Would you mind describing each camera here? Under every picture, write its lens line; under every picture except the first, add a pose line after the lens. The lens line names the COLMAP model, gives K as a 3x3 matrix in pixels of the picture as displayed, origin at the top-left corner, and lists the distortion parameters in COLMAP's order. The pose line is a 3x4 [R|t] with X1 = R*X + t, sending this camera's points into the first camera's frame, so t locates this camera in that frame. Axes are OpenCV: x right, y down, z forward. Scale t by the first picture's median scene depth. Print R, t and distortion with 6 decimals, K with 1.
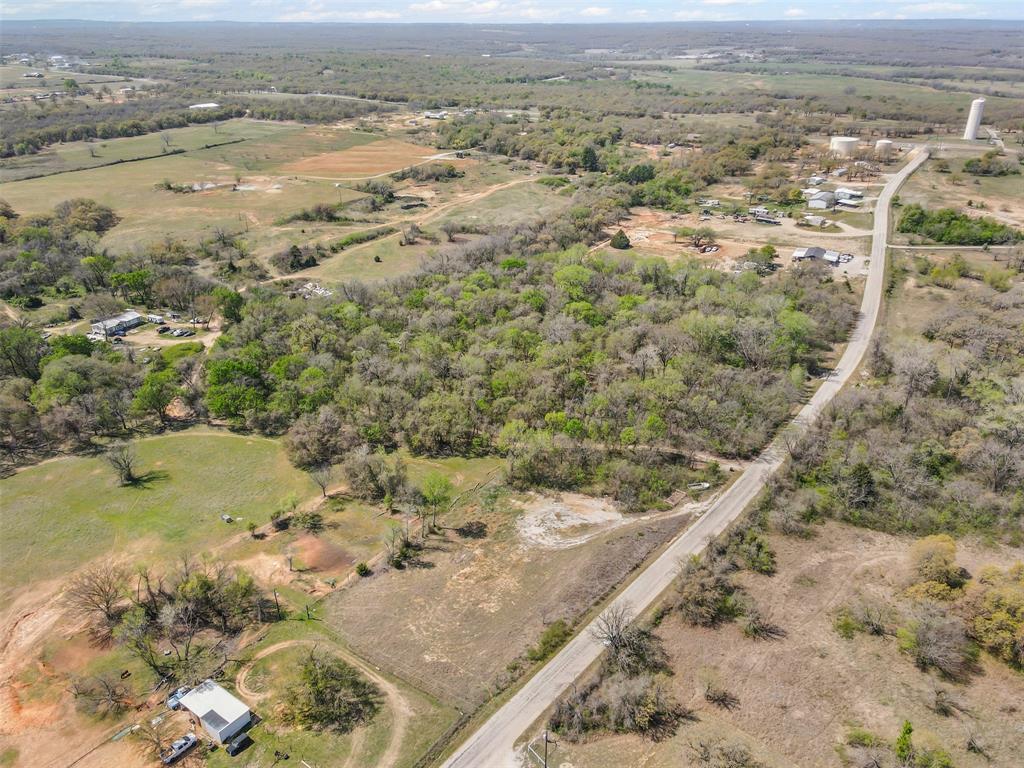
lens RADIAL K [[741.7, 0, 509.7], [0, 741.7, 391.6], [0, 0, 1]] dist [0.026263, -0.008839]
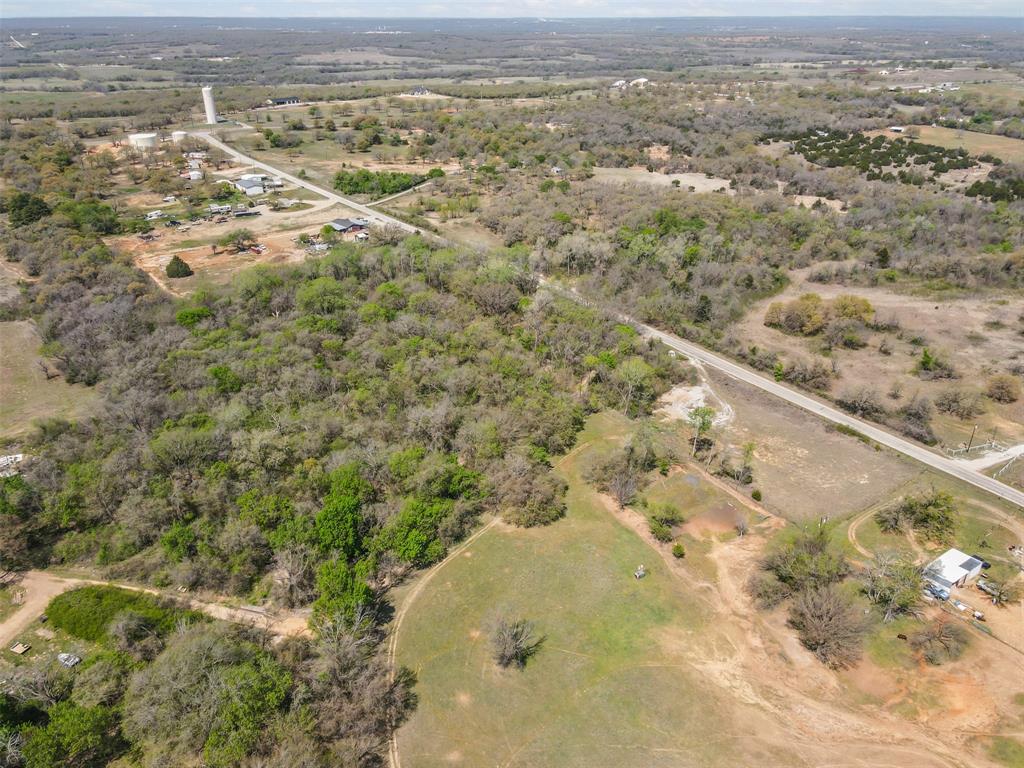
lens RADIAL K [[741.7, 0, 509.3], [0, 741.7, 385.2], [0, 0, 1]] dist [0.026263, -0.008839]
pose [[0.359234, -0.415035, 0.835881, -0.780970], [0.420826, 0.871479, 0.251853, -0.224191], [-0.832980, 0.261286, 0.487722, 0.469366]]
